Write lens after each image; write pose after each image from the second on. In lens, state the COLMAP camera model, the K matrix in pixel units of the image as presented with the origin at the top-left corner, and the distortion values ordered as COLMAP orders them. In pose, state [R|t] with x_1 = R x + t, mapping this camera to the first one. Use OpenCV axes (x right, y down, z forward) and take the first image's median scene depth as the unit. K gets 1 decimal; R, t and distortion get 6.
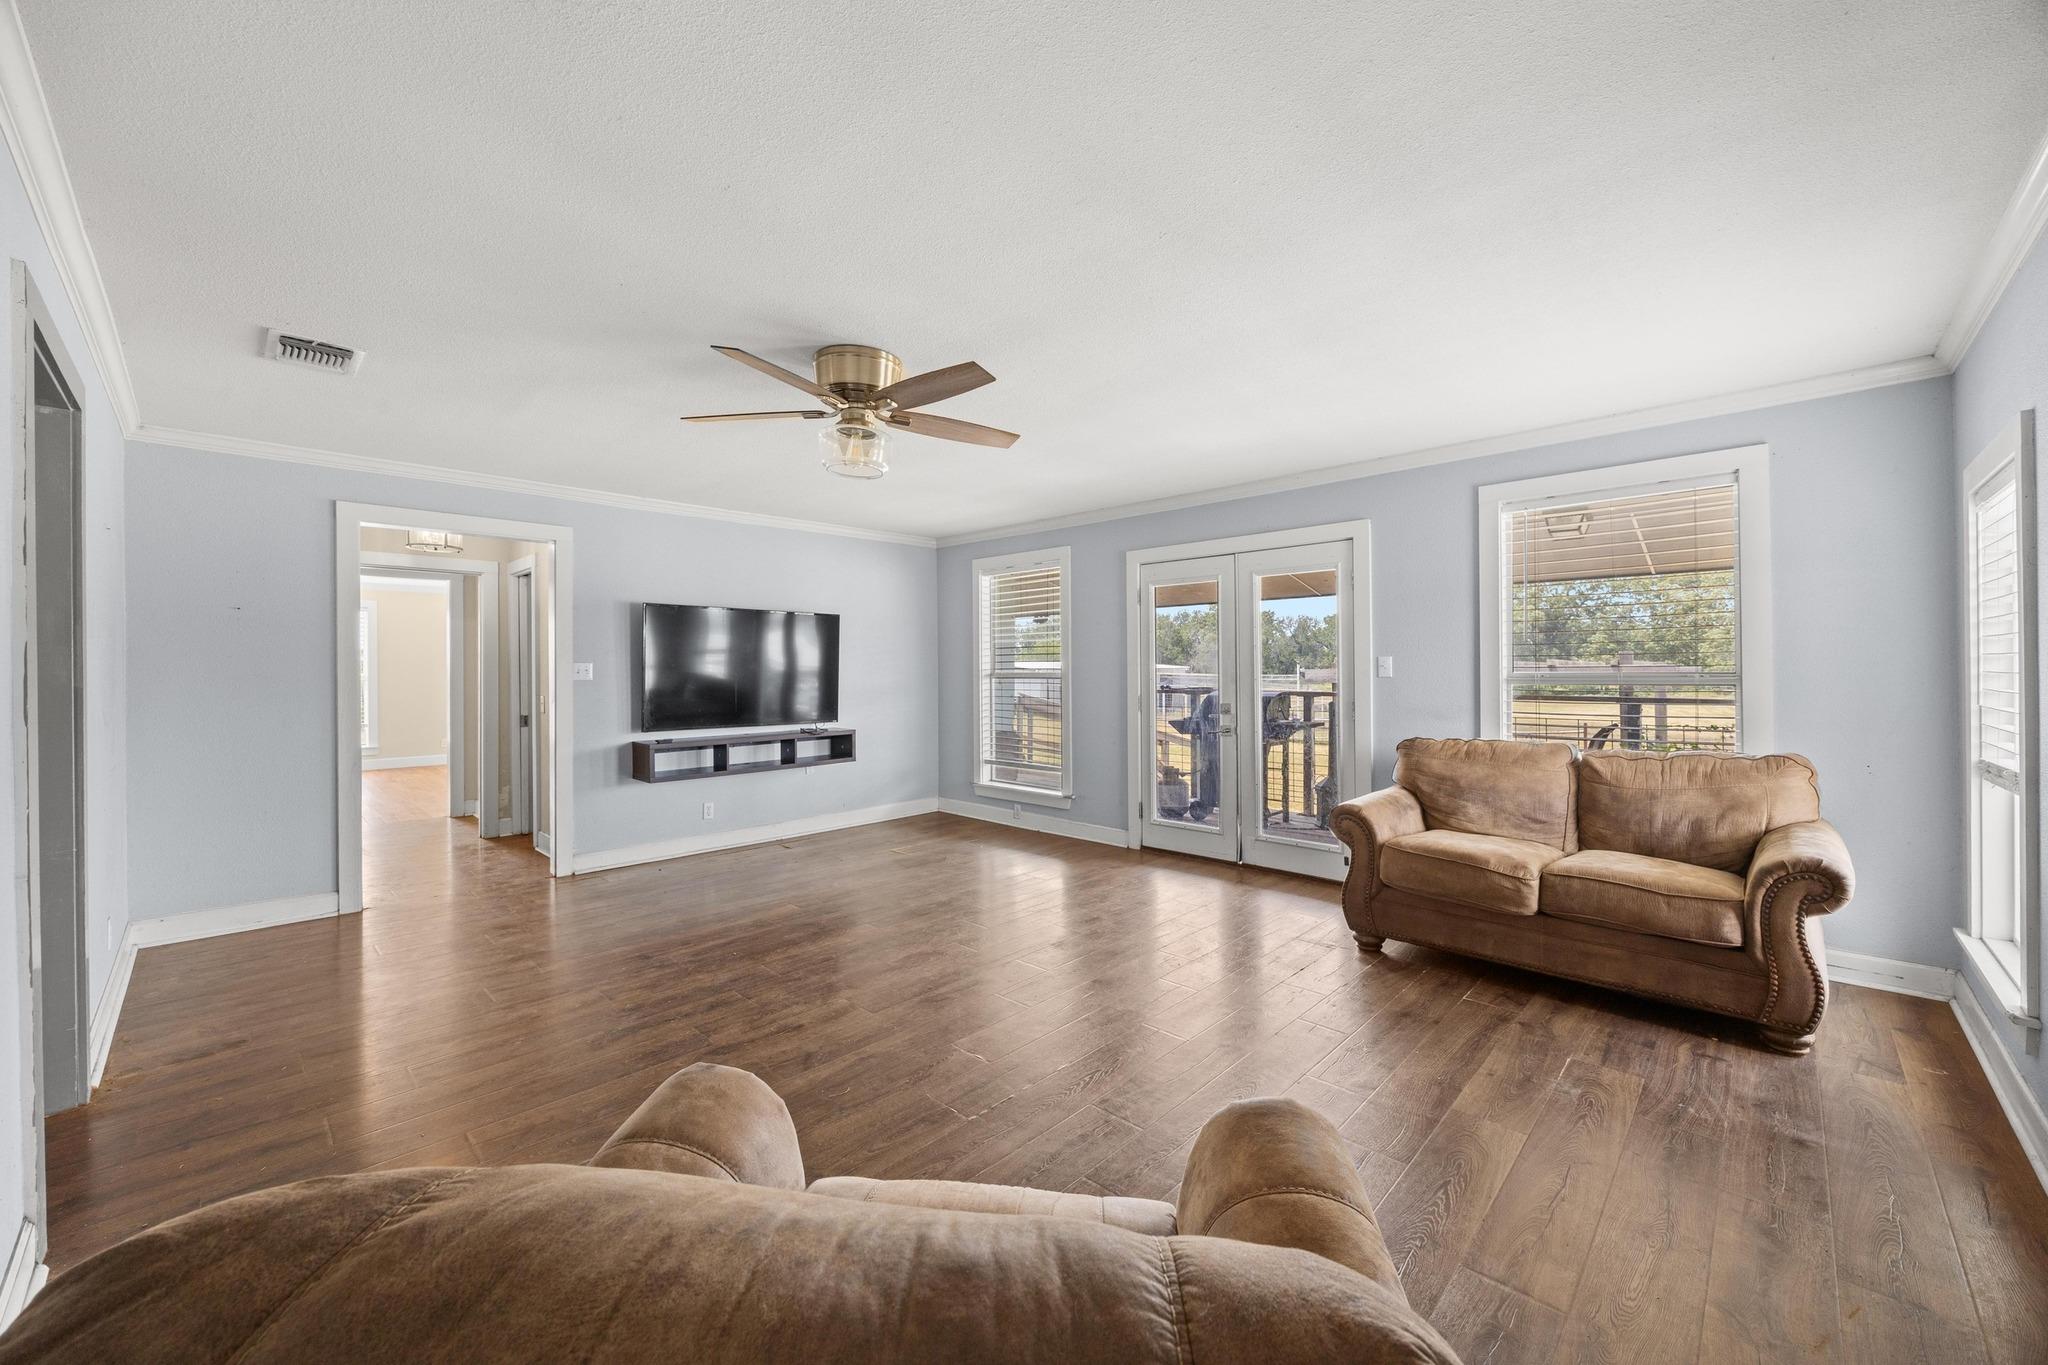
lens RADIAL K [[780.0, 0, 1028.9], [0, 780.0, 672.7], [0, 0, 1]] dist [0.000502, 0.000081]
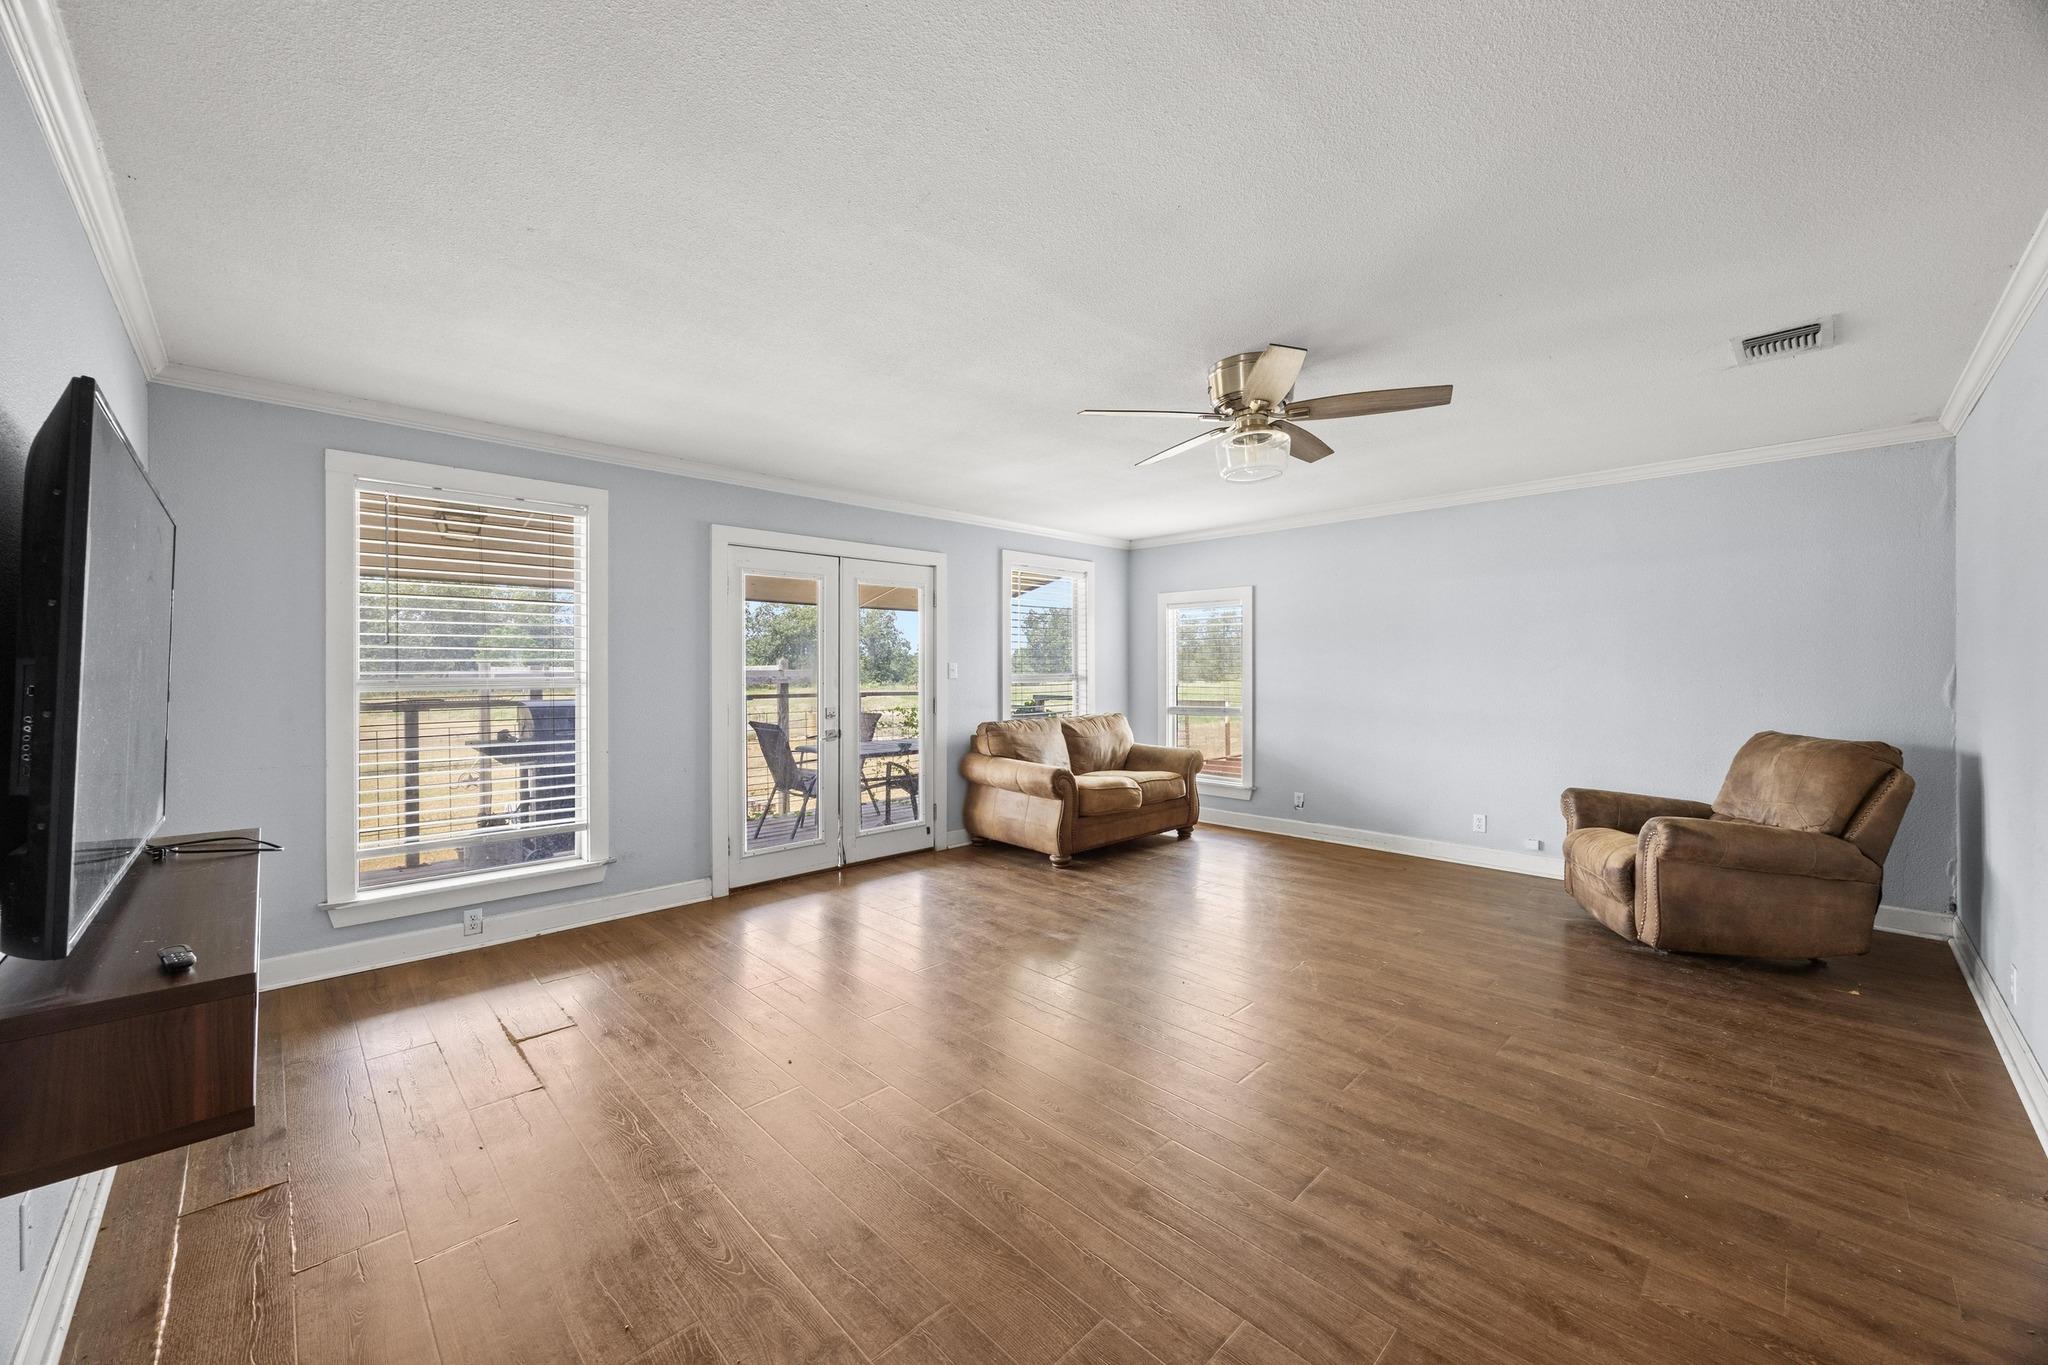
lens RADIAL K [[780.0, 0, 1033.2], [0, 780.0, 662.3], [0, 0, 1]] dist [0.000502, 0.000081]
pose [[0.028872, 0.008282, 0.999549, -0.727658], [-0.000281, 0.999966, -0.008277, -0.009935], [-0.999583, -0.000042, 0.028873, 0.725761]]
